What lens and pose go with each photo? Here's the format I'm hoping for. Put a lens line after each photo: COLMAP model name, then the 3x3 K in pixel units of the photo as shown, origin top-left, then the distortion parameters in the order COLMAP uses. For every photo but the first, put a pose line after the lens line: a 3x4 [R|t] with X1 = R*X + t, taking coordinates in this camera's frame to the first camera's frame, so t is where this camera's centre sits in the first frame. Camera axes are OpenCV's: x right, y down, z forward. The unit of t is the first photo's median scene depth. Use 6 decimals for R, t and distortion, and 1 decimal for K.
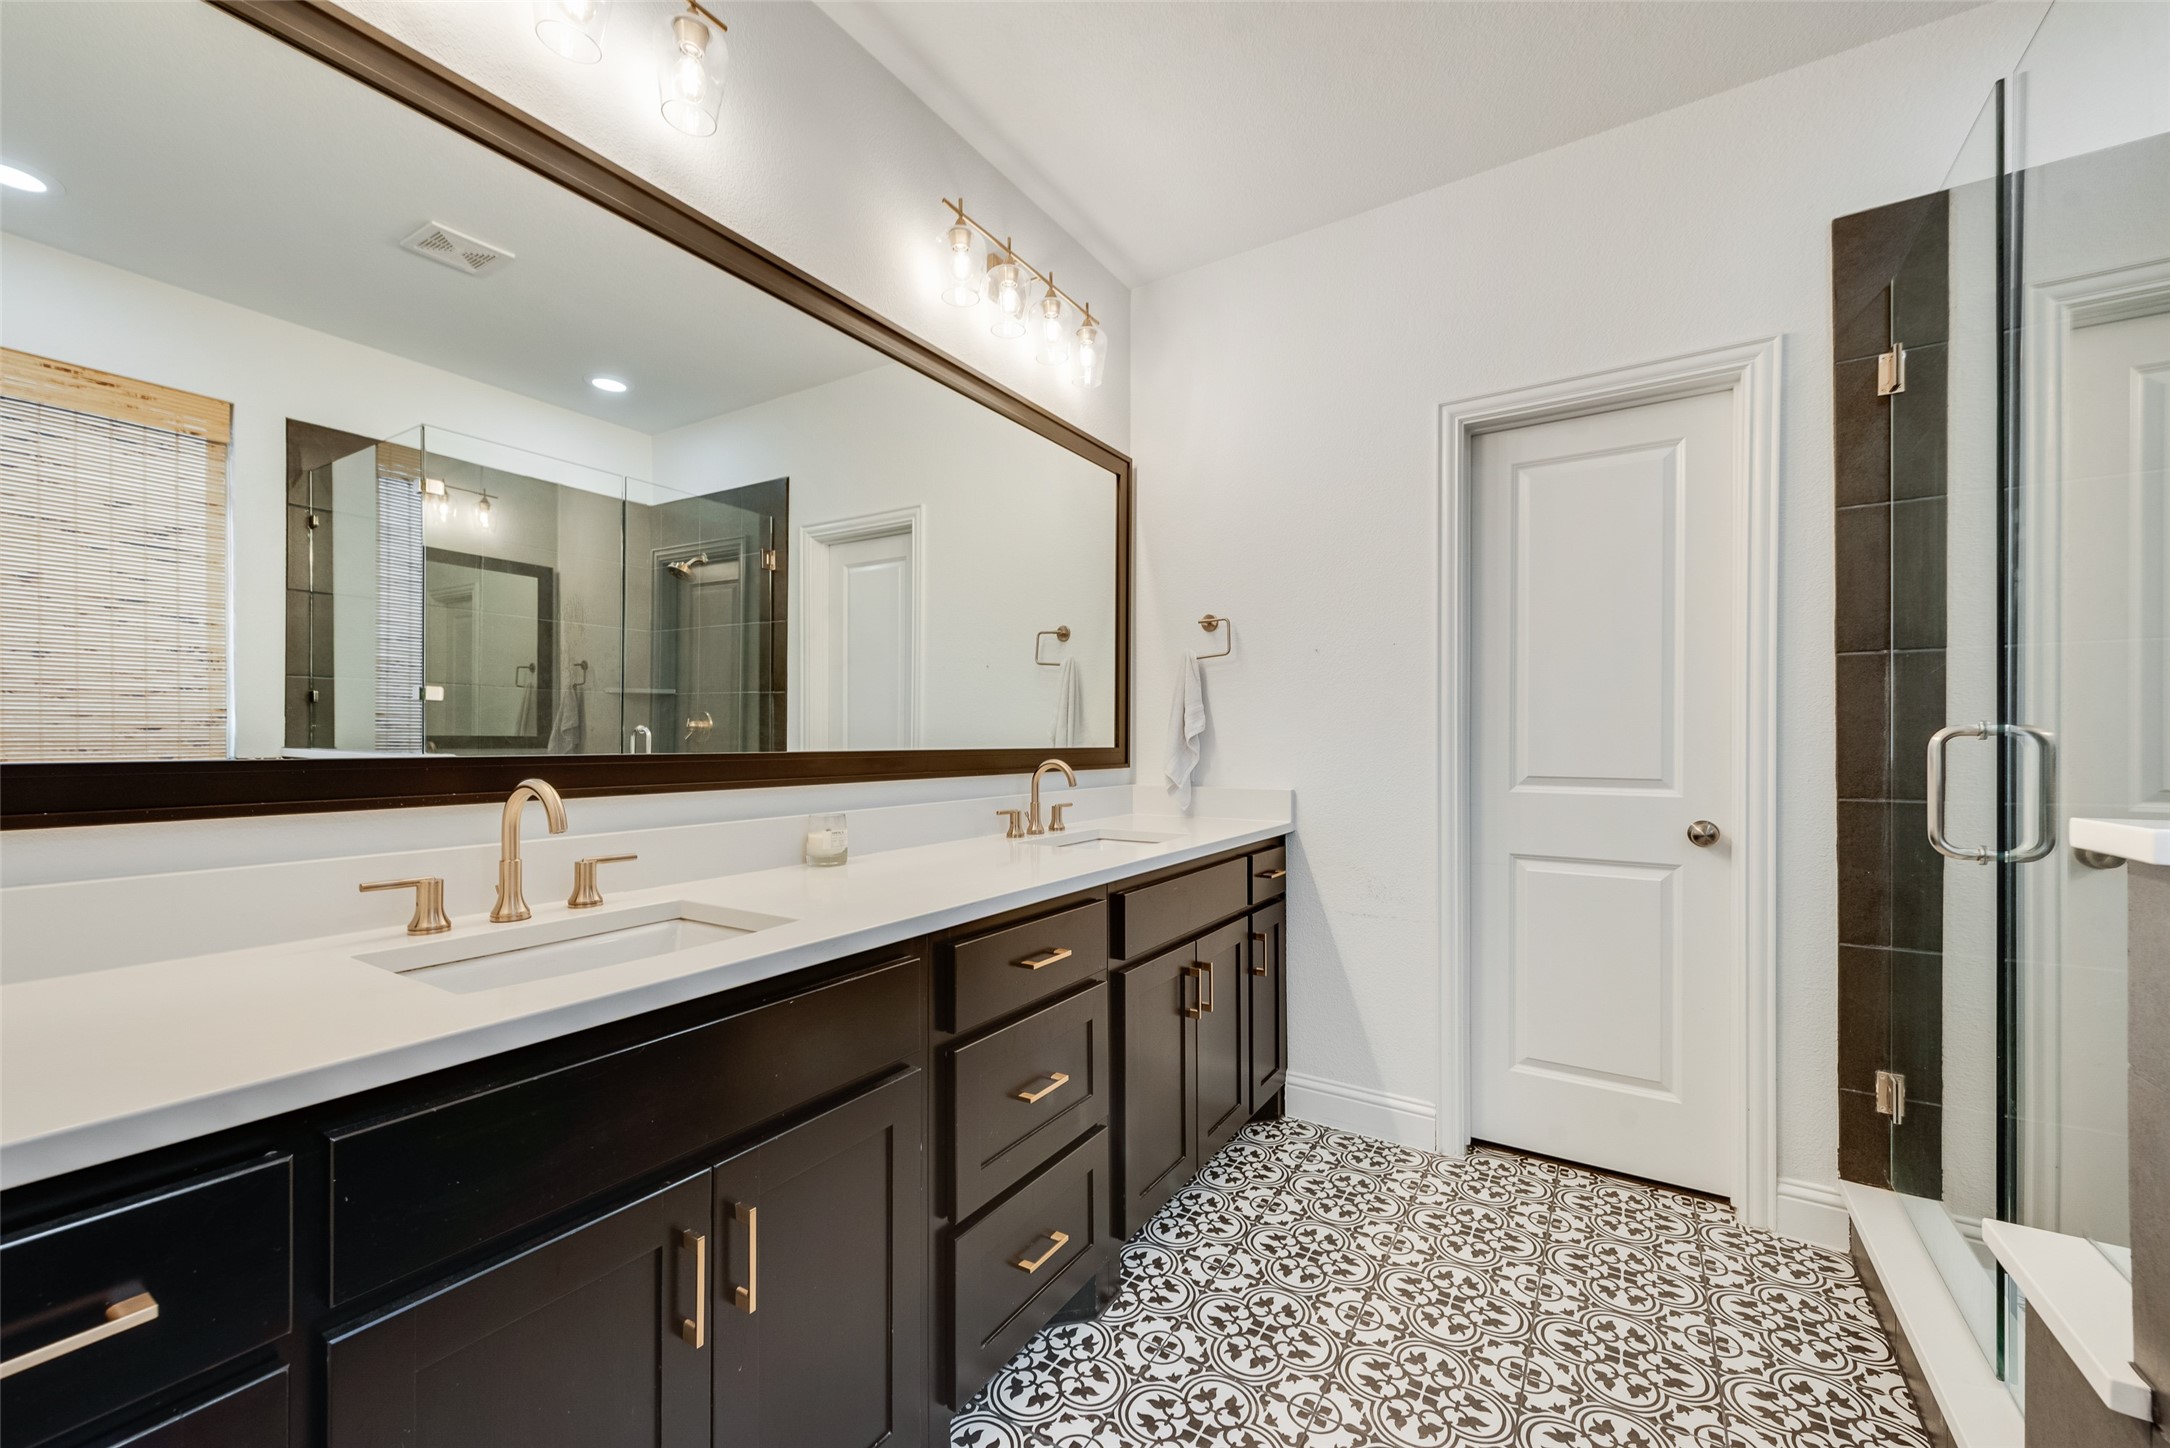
lens RADIAL K [[846.8, 0, 1078.1], [0, 846.8, 726.9], [0, 0, 1]] dist [0.007588, -0.002518]
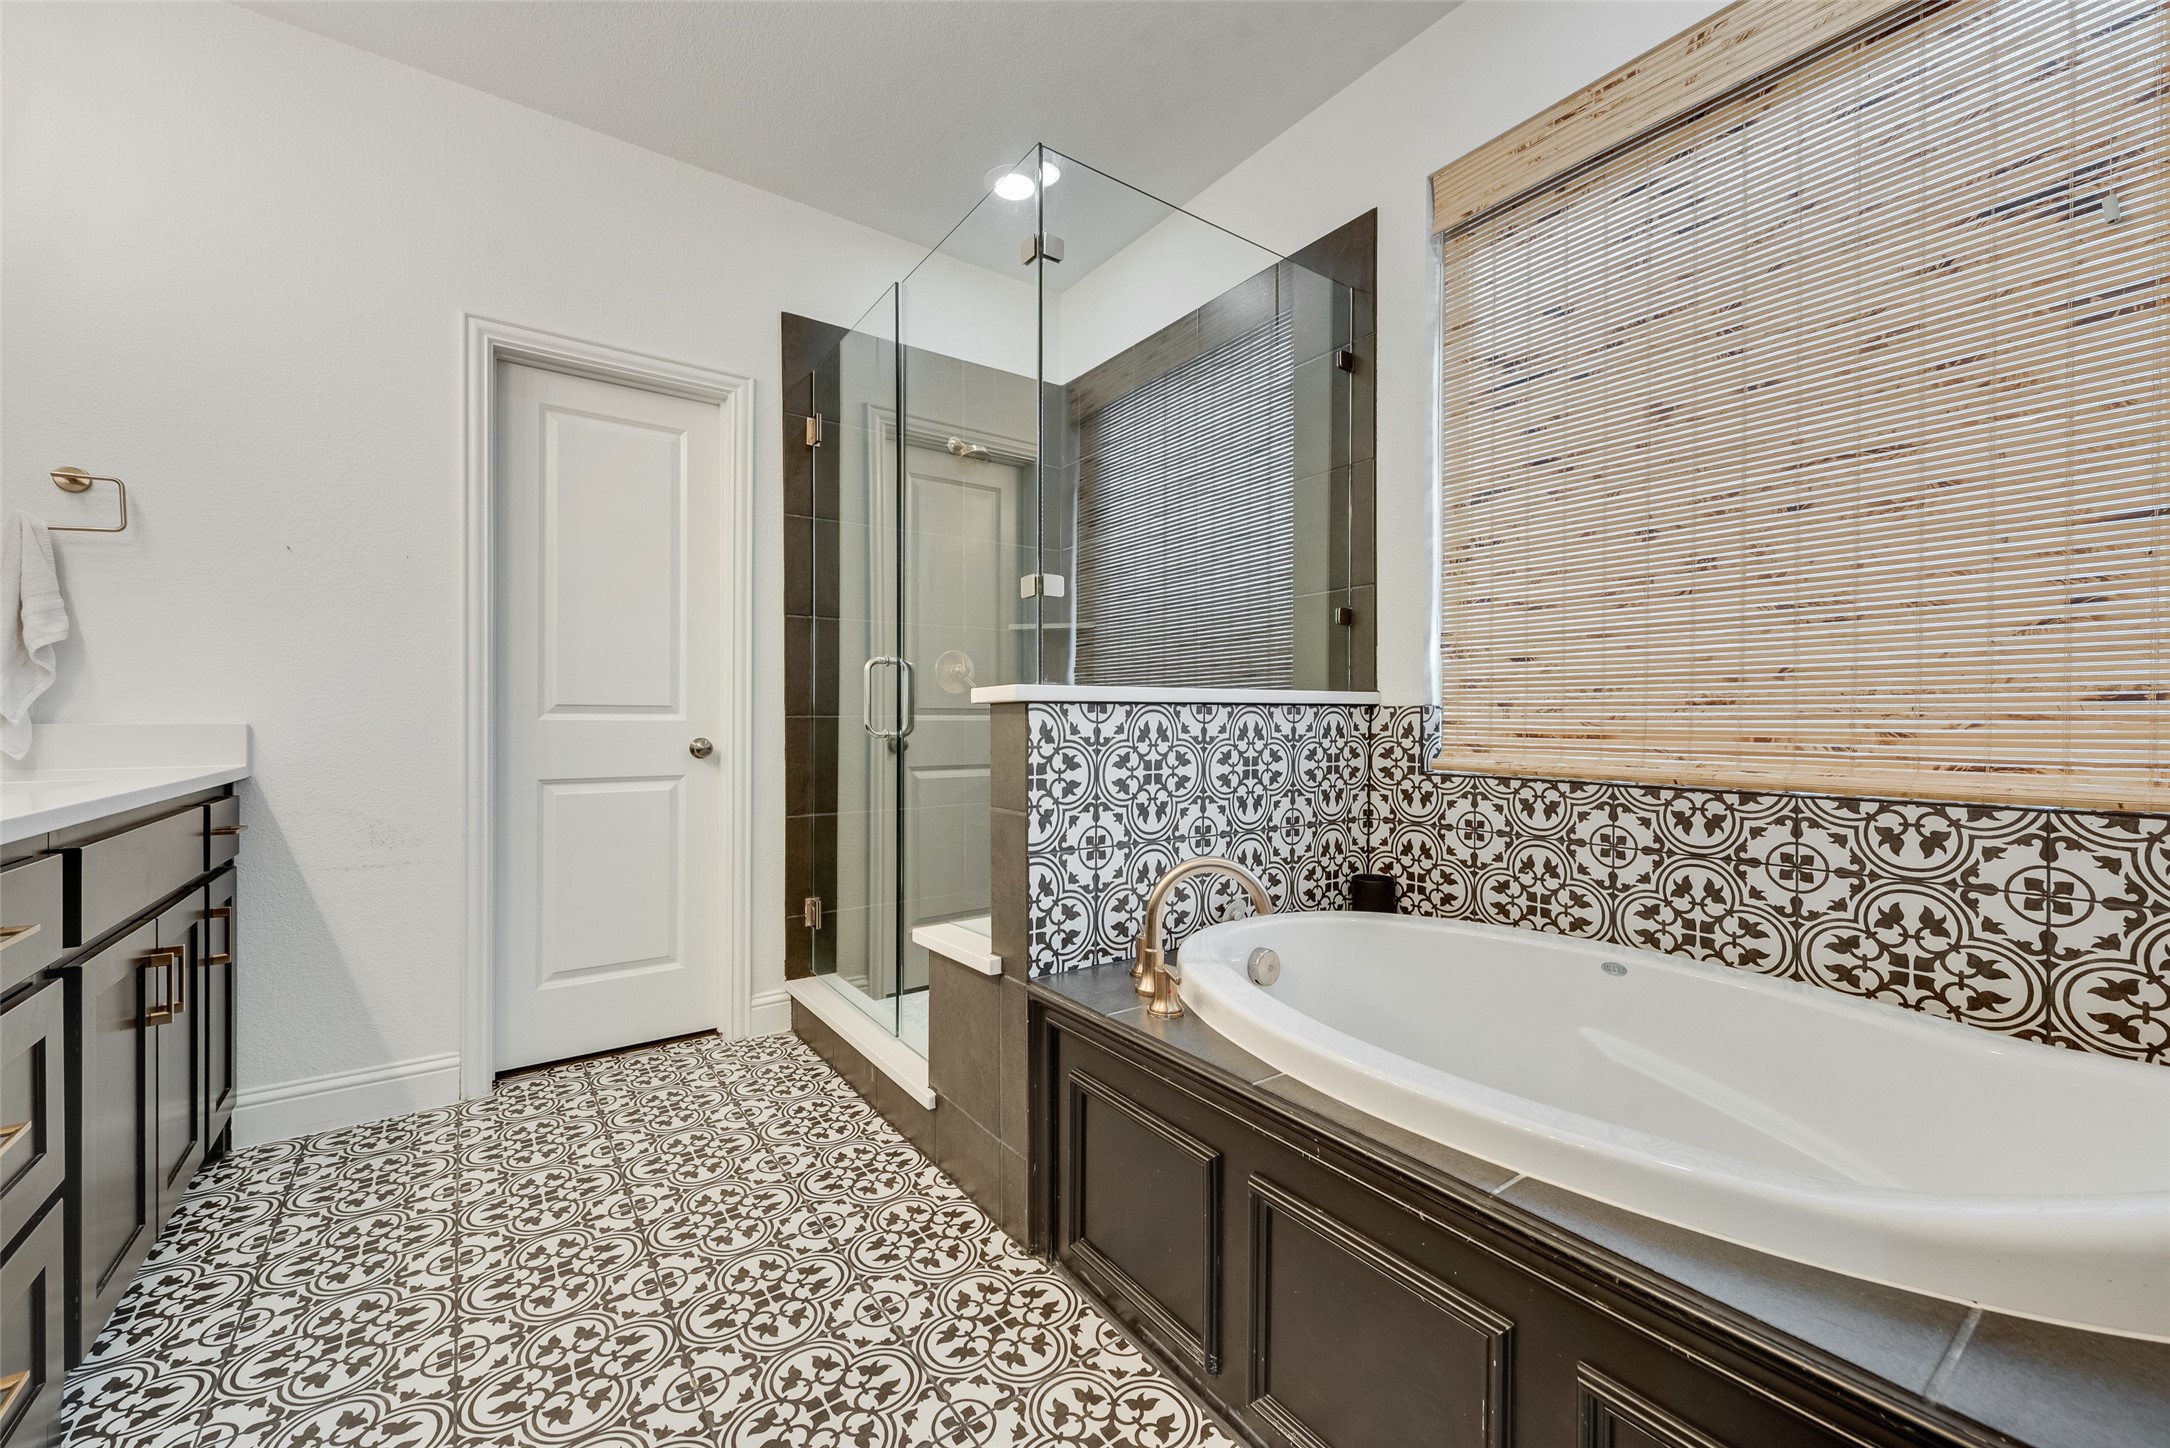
lens RADIAL K [[844.6, 0, 1072.5], [0, 844.6, 690.0], [0, 0, 1]] dist [-0.001374, -0.000365]
pose [[0.368153, 0.030861, 0.929253, -0.212589], [-0.015543, 0.999514, -0.027036, 0.061547], [-0.929635, -0.004490, 0.368454, 0.028987]]
